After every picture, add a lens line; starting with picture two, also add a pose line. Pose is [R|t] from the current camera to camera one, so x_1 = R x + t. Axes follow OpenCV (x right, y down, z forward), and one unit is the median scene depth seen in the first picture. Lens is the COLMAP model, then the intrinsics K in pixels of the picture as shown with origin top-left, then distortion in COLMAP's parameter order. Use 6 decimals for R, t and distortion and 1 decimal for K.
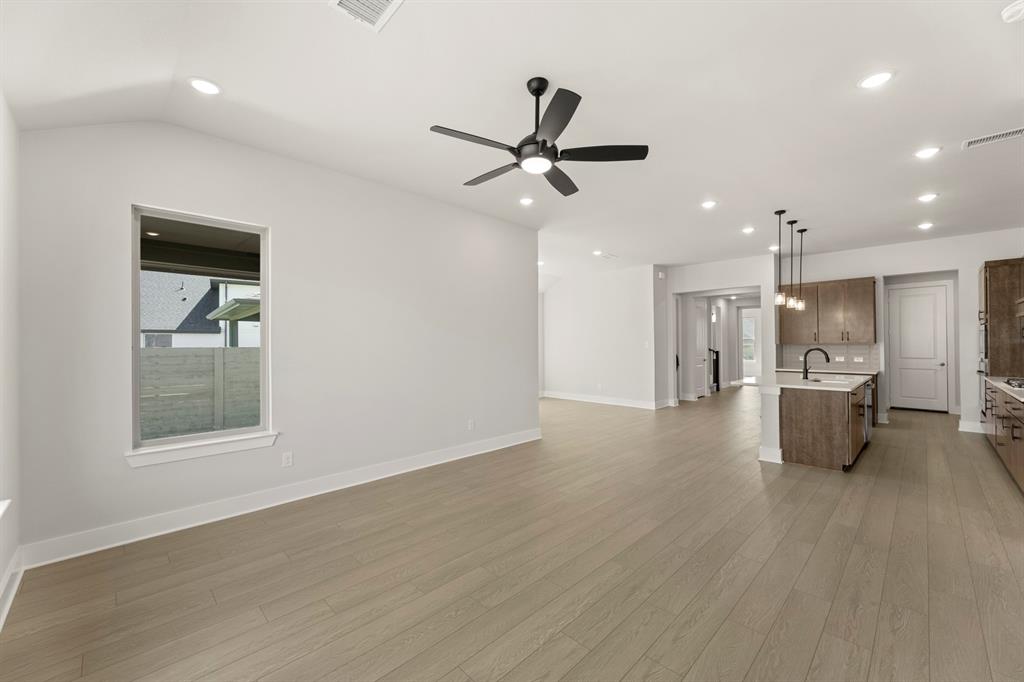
lens RADIAL K [[403.9, 0, 507.9], [0, 403.9, 341.4], [0, 0, 1]] dist [-0.001374, 0.000386]
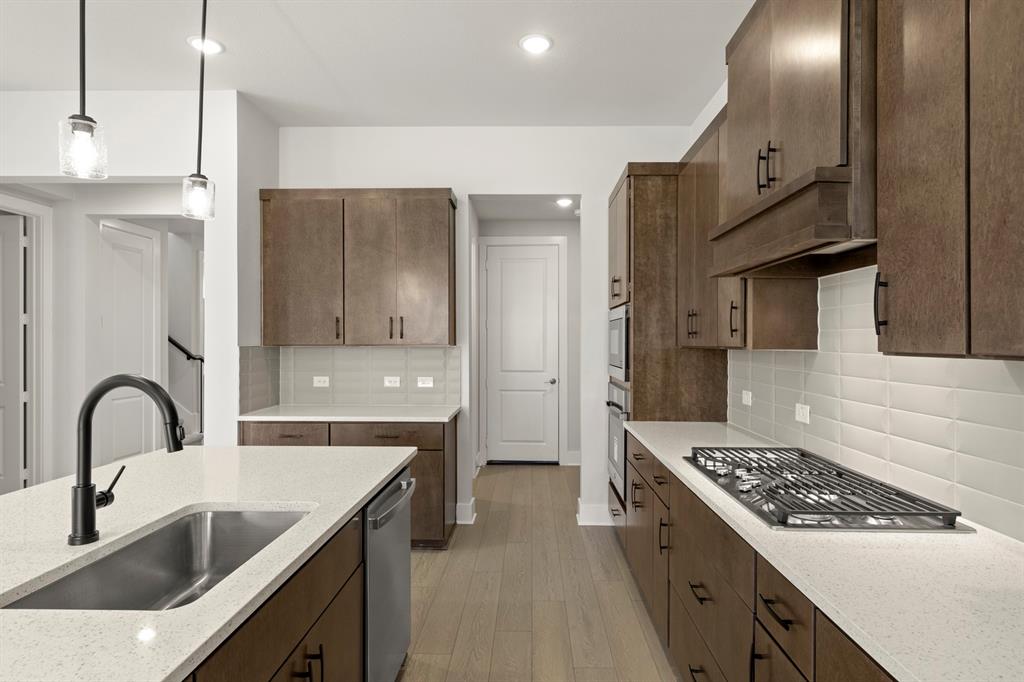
lens RADIAL K [[570.6, 0, 517.4], [0, 570.6, 337.0], [0, 0, 1]] dist [-0.002921, -0.000324]
pose [[0.713434, 0.011767, 0.700623, 0.506528], [-0.010097, 0.999928, -0.006512, -0.000777], [-0.700649, -0.002429, 0.713502, 0.490345]]
